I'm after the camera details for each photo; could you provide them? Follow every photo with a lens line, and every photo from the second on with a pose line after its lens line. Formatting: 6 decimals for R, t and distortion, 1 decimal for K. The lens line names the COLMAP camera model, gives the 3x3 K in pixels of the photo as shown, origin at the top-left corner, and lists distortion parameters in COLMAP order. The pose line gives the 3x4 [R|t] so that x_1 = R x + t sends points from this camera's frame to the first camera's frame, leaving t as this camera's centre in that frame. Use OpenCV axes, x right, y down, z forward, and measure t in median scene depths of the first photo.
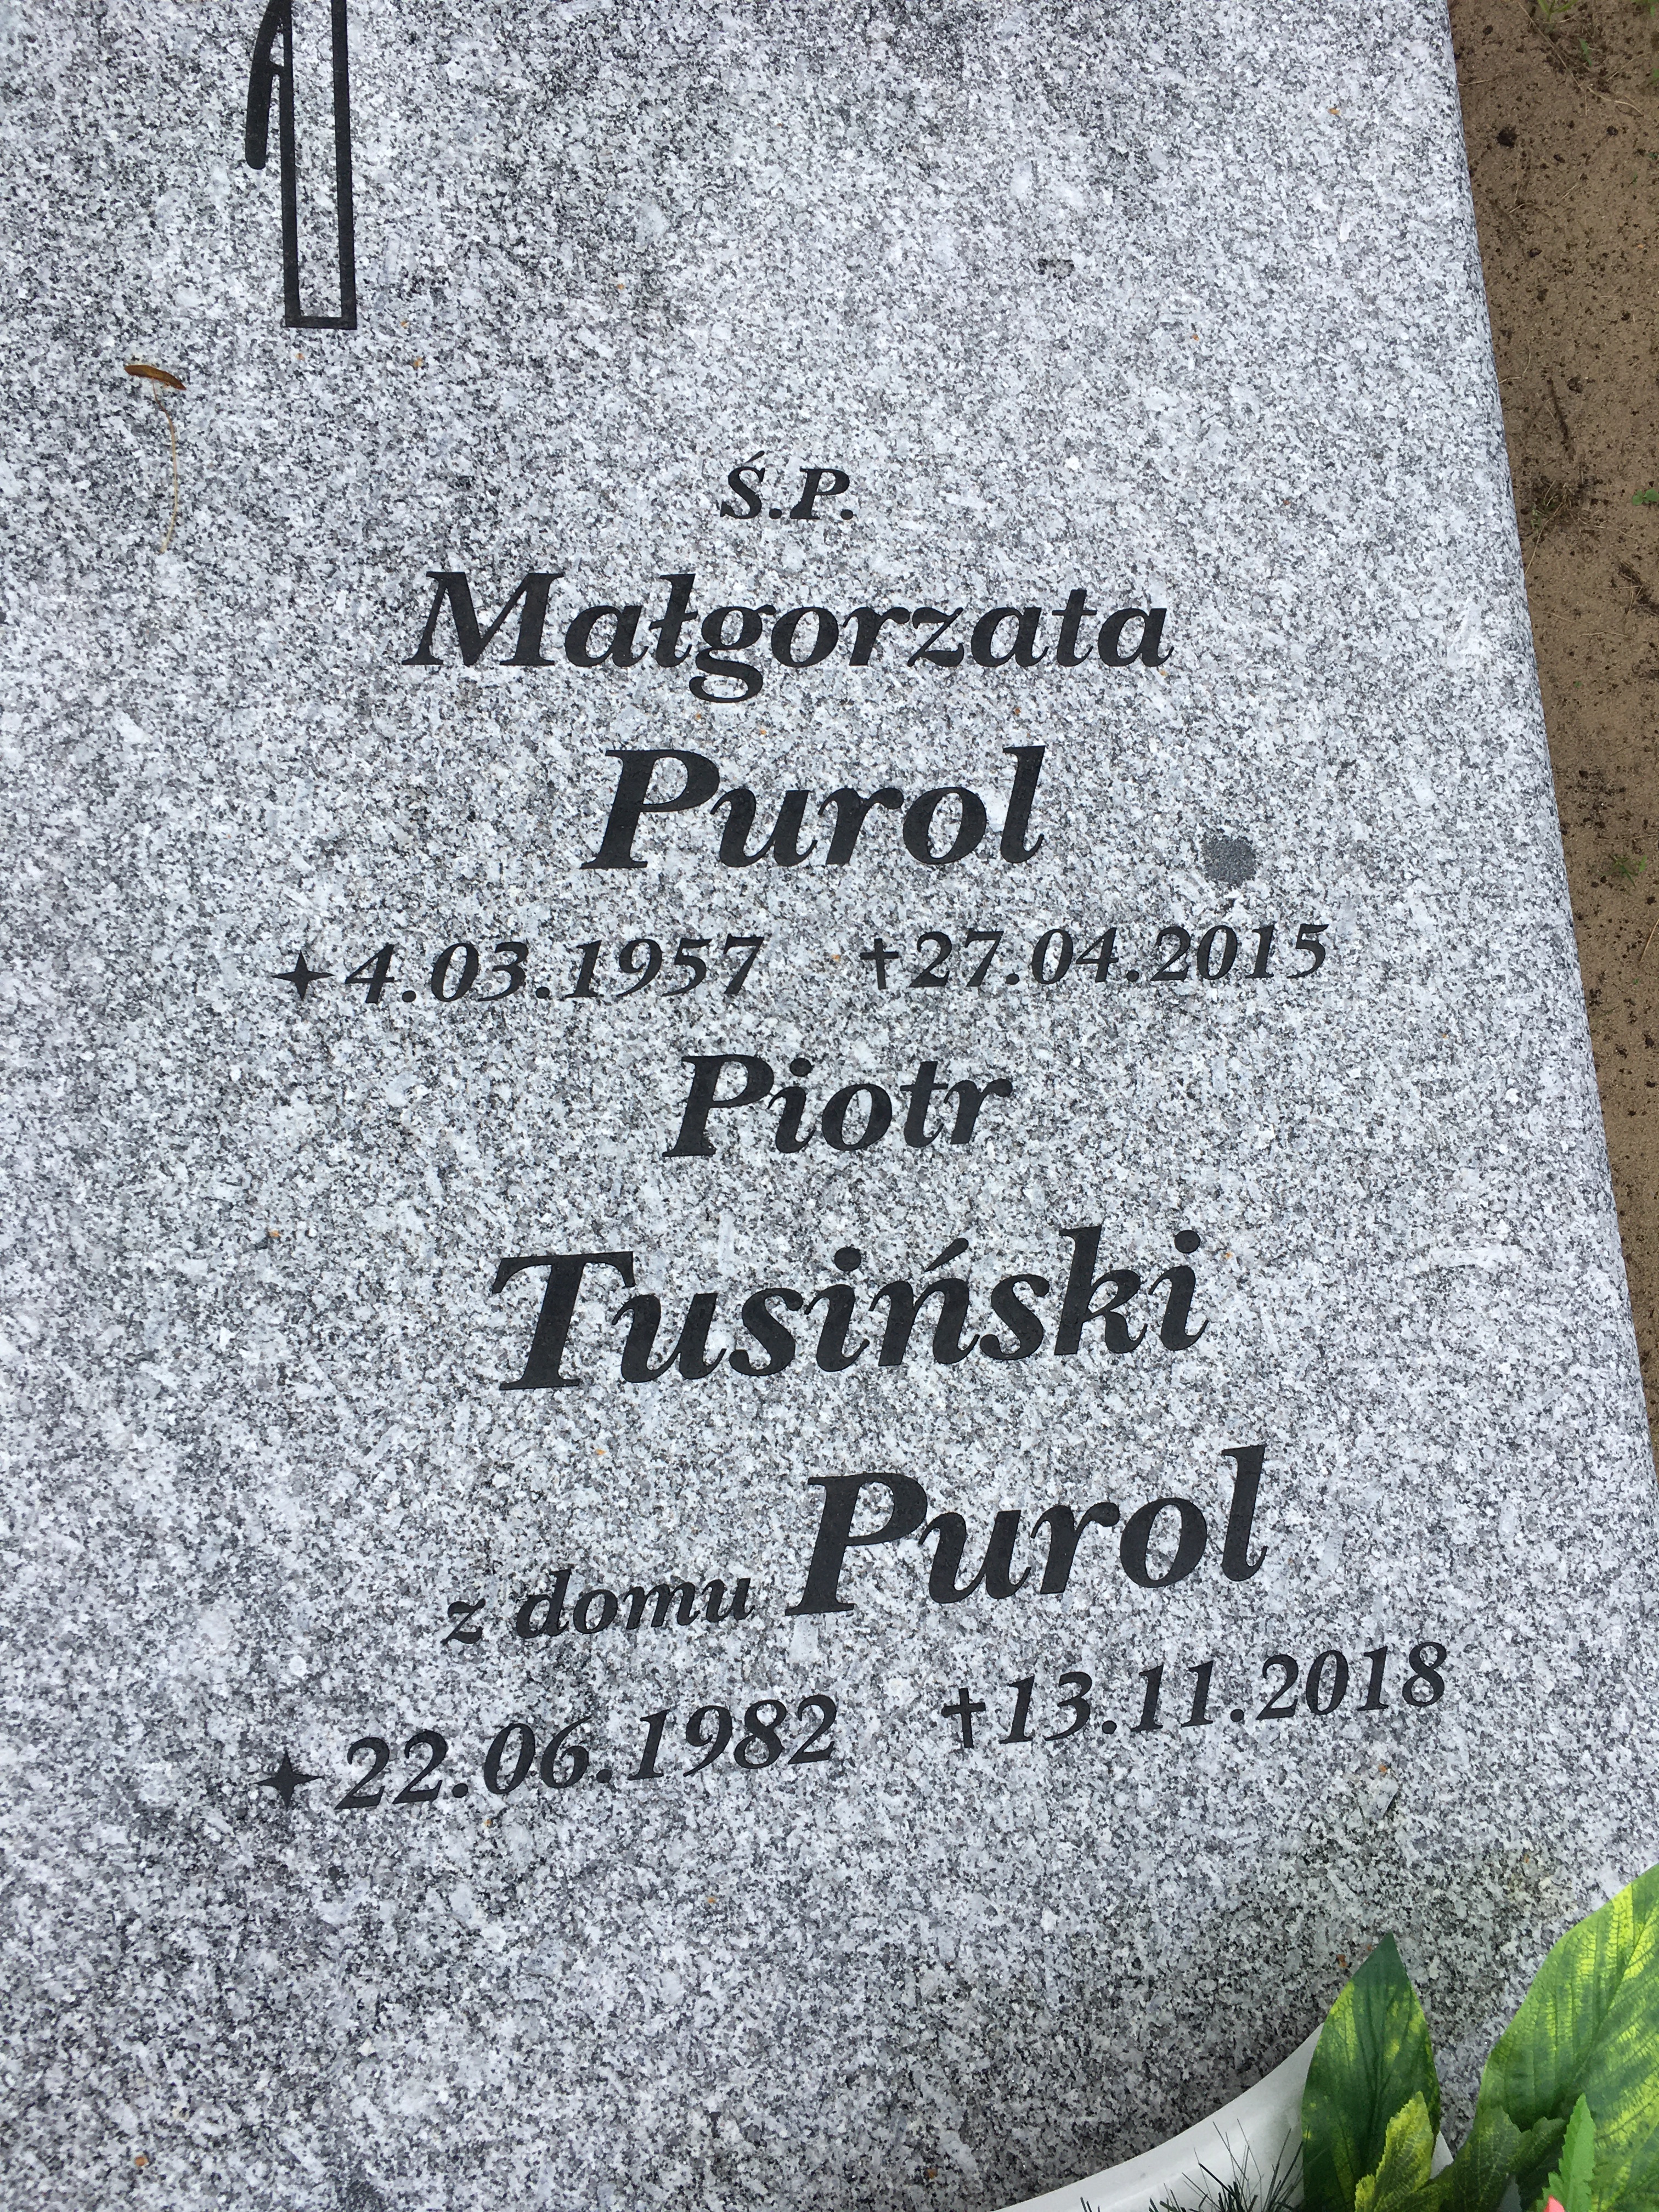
lens RADIAL K [[1918.0, 0, 829.5], [0, 1918.0, 1106.0], [0, 0, 1]] dist [0.081213, -0.132018]
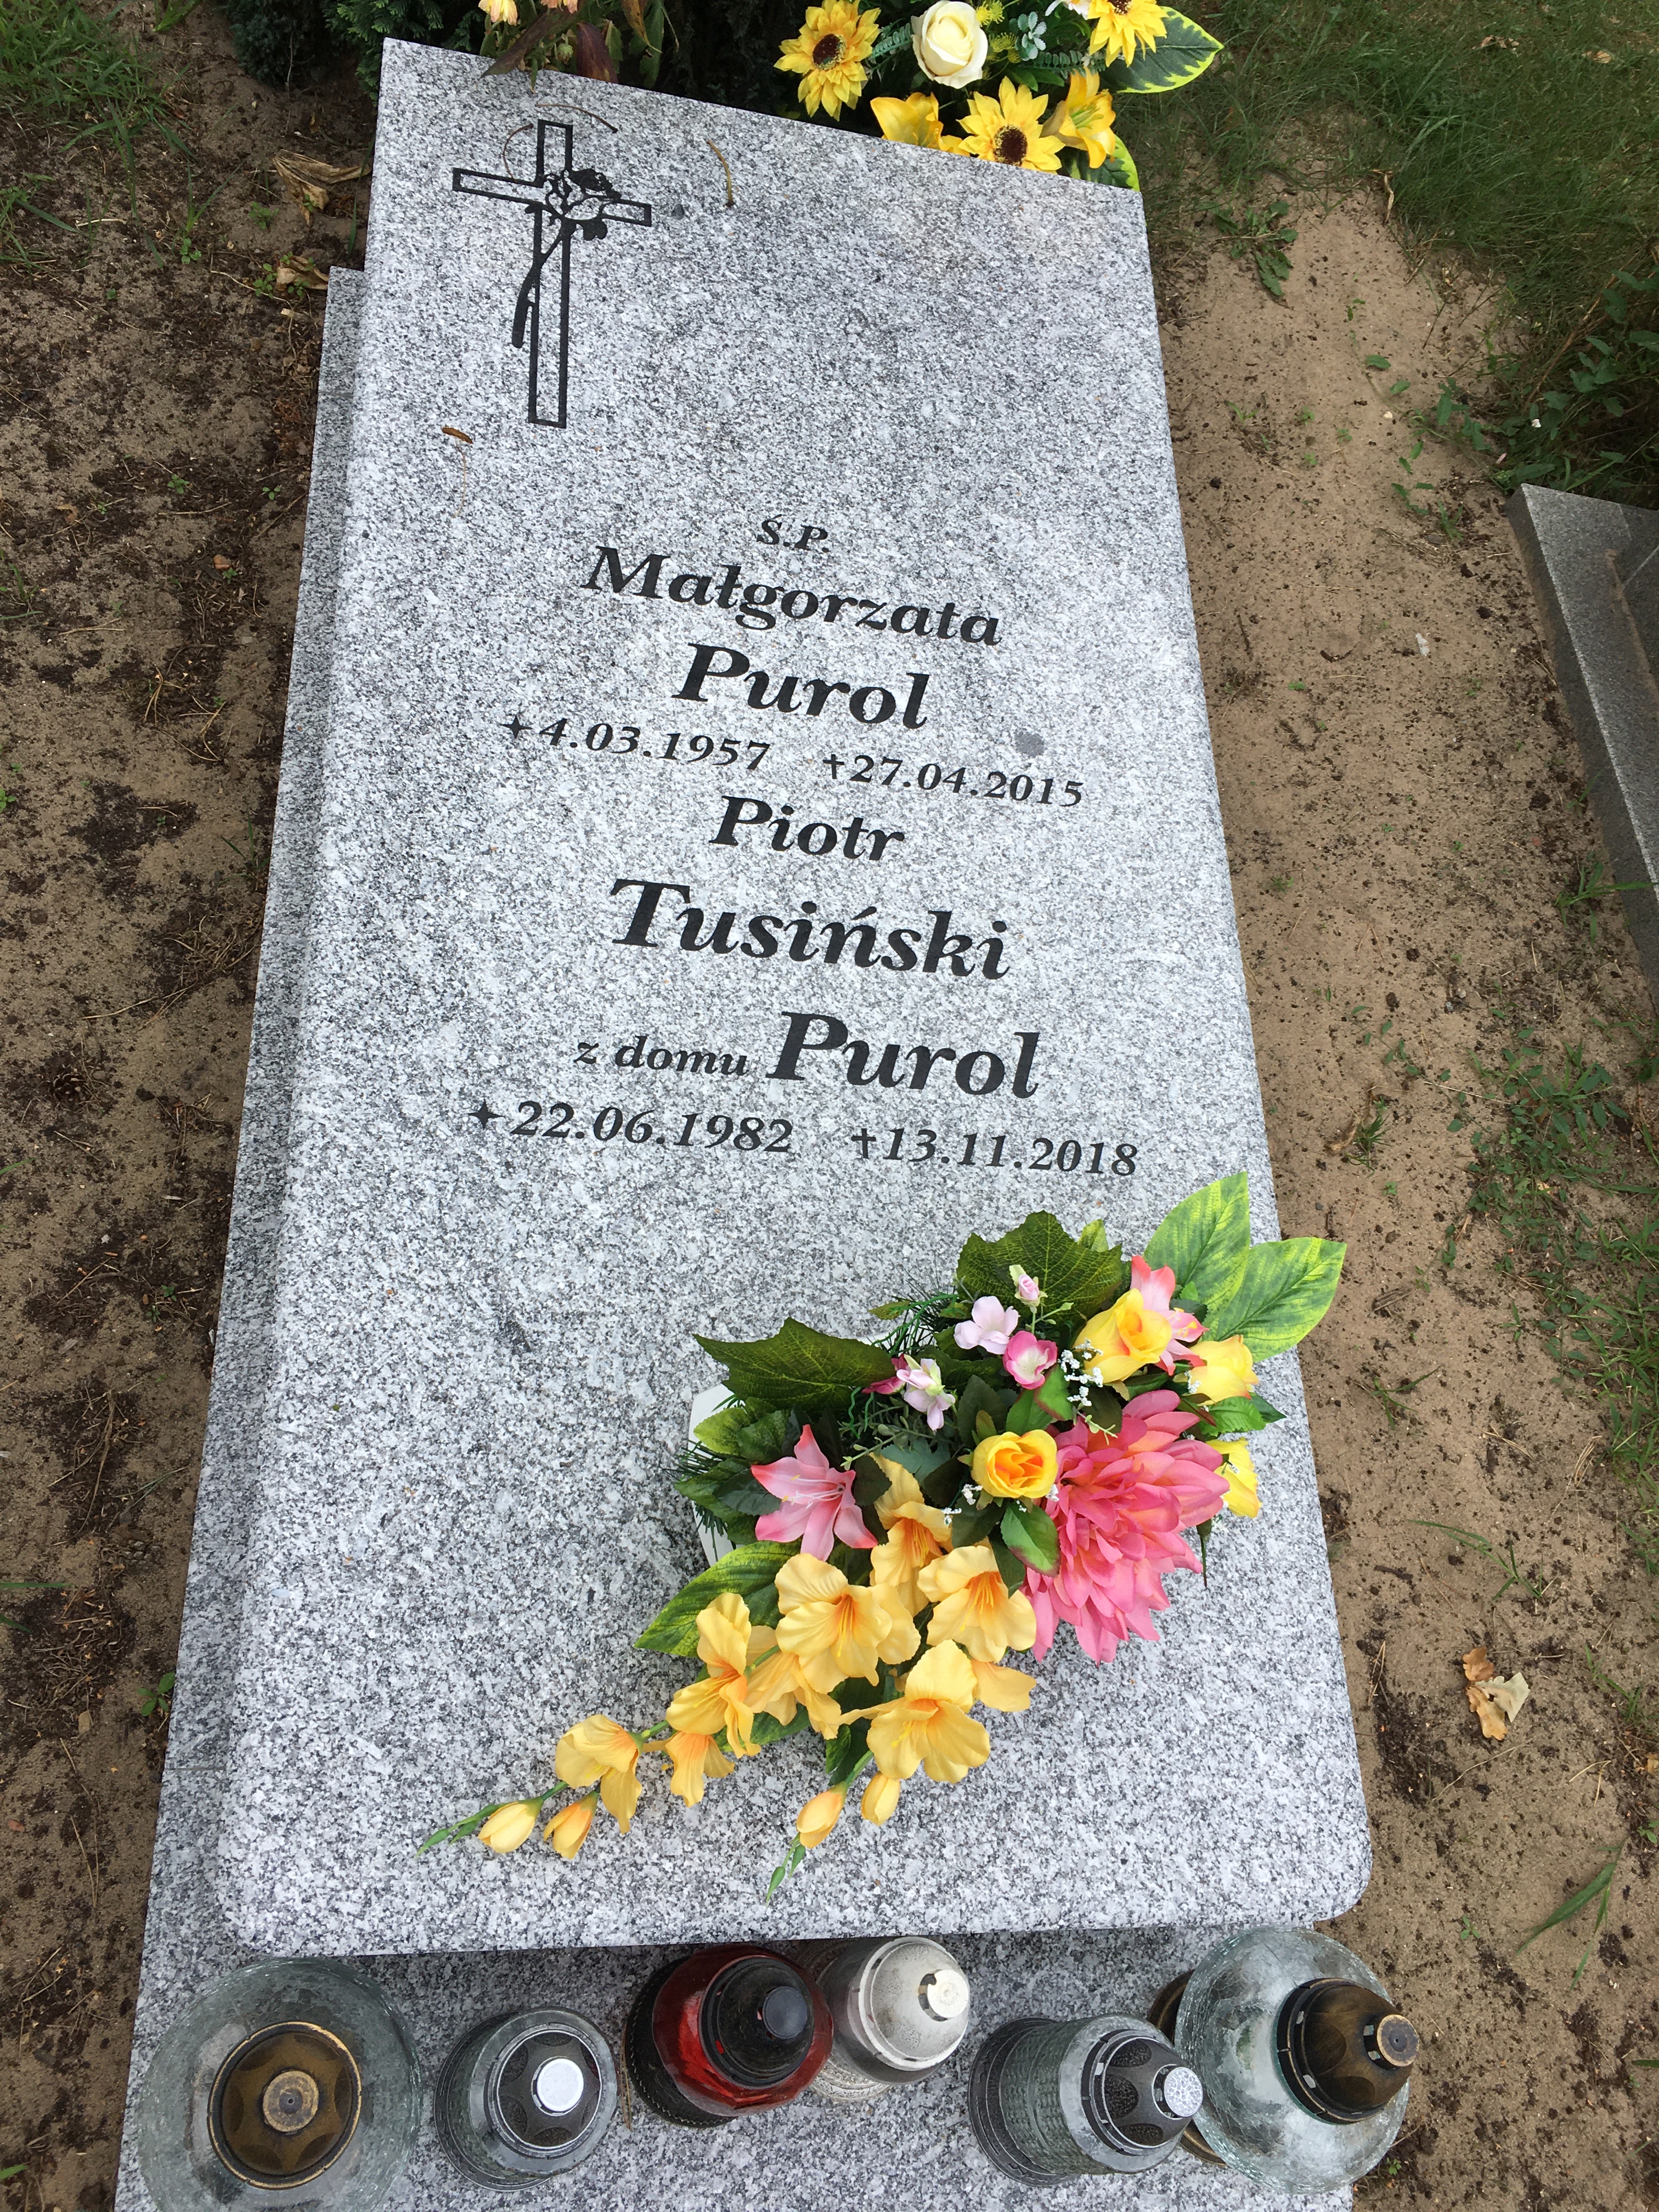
lens RADIAL K [[1918.0, 0, 829.5], [0, 1918.0, 1106.0], [0, 0, 1]] dist [0.081213, -0.132018]
pose [[0.994545, 0.073242, 0.074263, -0.089346], [-0.052239, 0.966018, -0.253141, 0.701015], [-0.090280, 0.247881, 0.964575, -0.658099]]
